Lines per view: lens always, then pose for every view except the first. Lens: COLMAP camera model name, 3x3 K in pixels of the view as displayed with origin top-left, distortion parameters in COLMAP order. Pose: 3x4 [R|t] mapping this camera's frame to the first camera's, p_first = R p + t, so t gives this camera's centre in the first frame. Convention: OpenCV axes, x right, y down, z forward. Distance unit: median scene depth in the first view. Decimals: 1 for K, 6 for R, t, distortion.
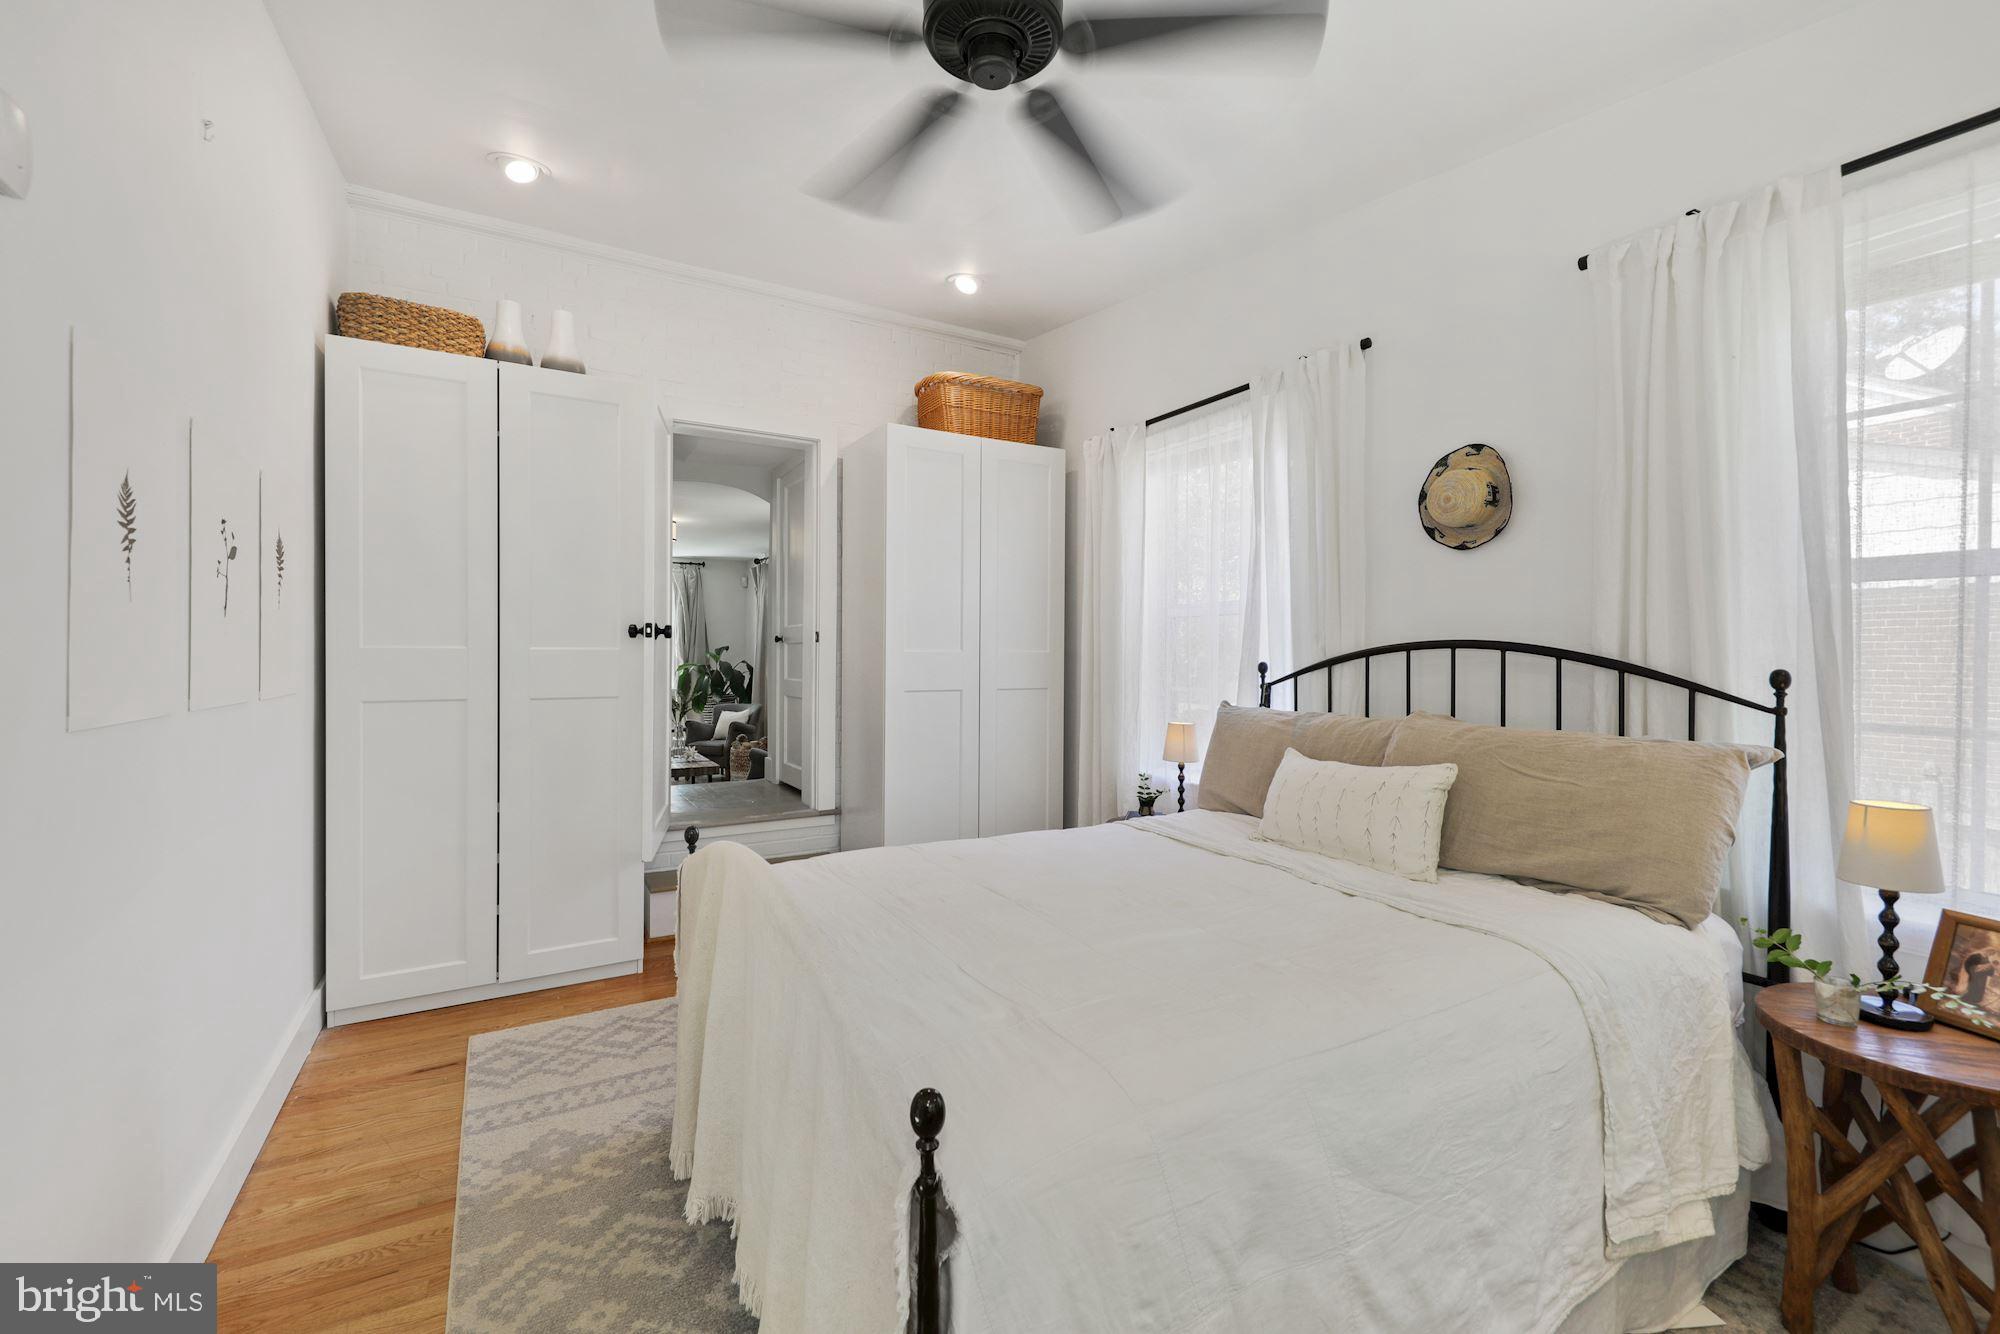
lens RADIAL K [[852.2, 0, 1005.2], [0, 852.2, 662.5], [0, 0, 1]] dist [0.001272, -0.008336]
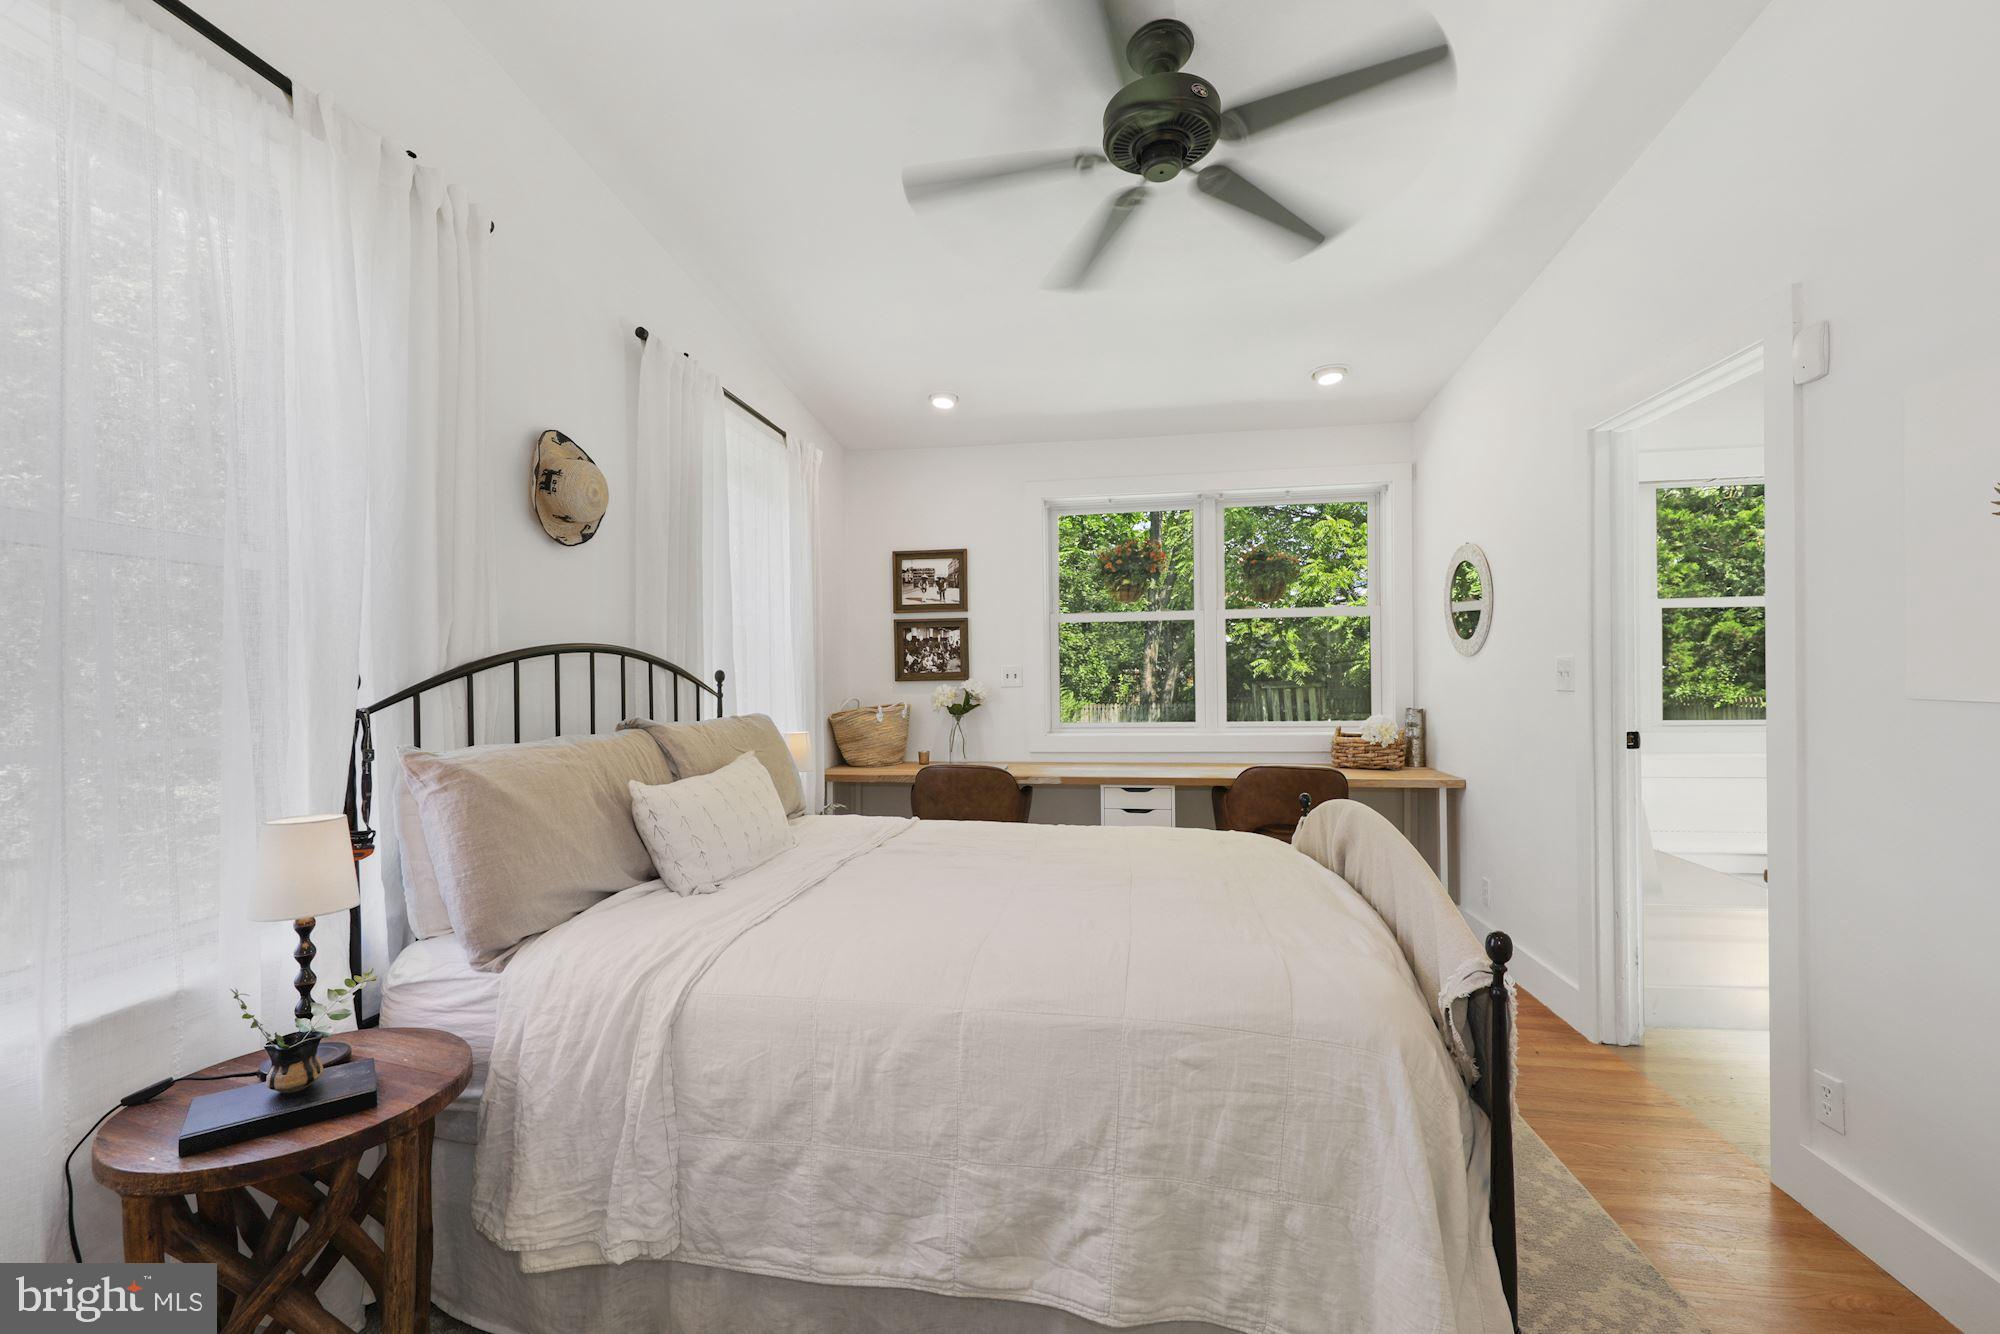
lens RADIAL K [[852.2, 0, 1005.2], [0, 852.2, 662.5], [0, 0, 1]] dist [0.001272, -0.008336]
pose [[-0.795072, -0.000168, 0.606515, -0.390865], [0.001750, 0.999995, 0.002570, -0.007066], [-0.606513, 0.003105, -0.795068, 1.409558]]
